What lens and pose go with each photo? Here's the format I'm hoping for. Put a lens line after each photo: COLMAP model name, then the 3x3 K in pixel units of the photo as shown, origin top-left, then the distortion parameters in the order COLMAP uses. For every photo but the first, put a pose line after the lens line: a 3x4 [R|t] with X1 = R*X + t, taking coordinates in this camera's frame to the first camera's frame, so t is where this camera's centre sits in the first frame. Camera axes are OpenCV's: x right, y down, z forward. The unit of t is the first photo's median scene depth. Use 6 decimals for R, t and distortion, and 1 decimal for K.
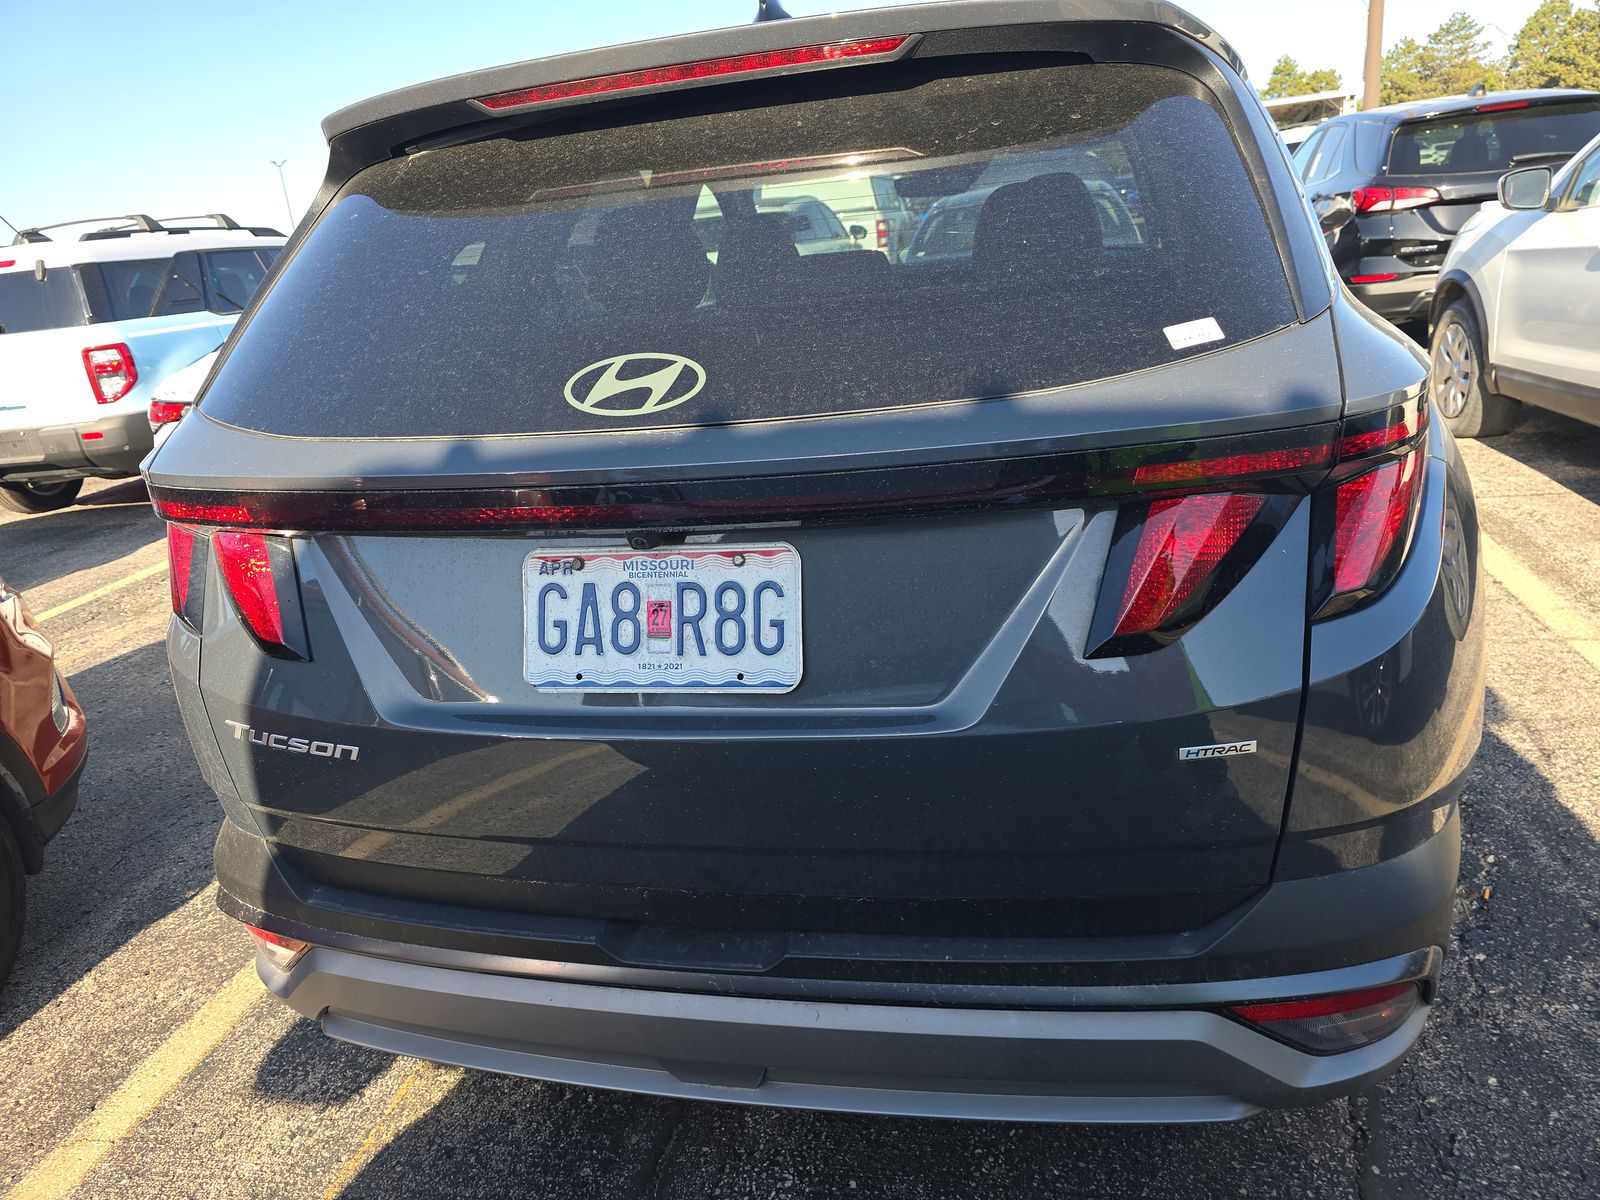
lens RADIAL K [[1071.6, 0, 794.1], [0, 1071.6, 594.6], [0, 0, 1]] dist [0.029524, -0.006619]
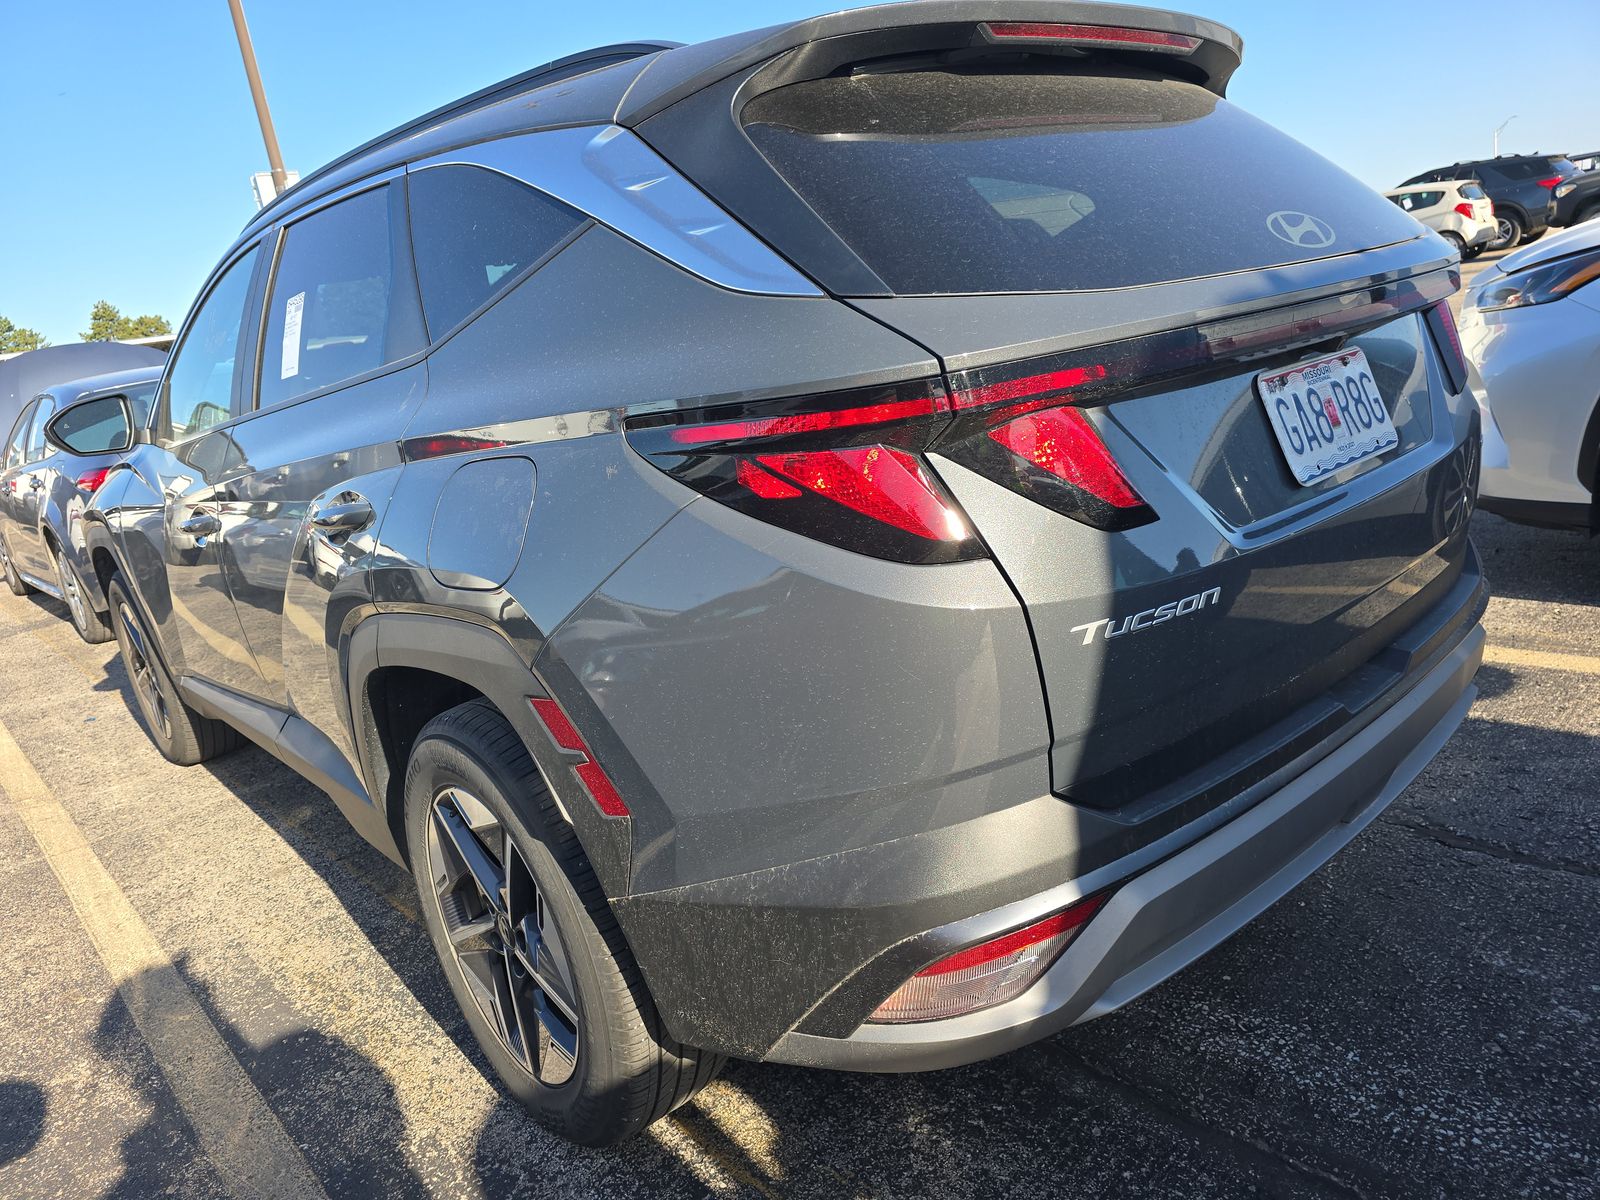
lens RADIAL K [[1071.6, 0, 801.0], [0, 1071.6, 604.3], [0, 0, 1]] dist [0.029524, -0.006619]
pose [[0.604170, -0.204007, 0.770298, -1.544808], [0.342964, 0.939130, -0.020277, 0.046674], [-0.719273, 0.276435, 0.637361, 0.698109]]
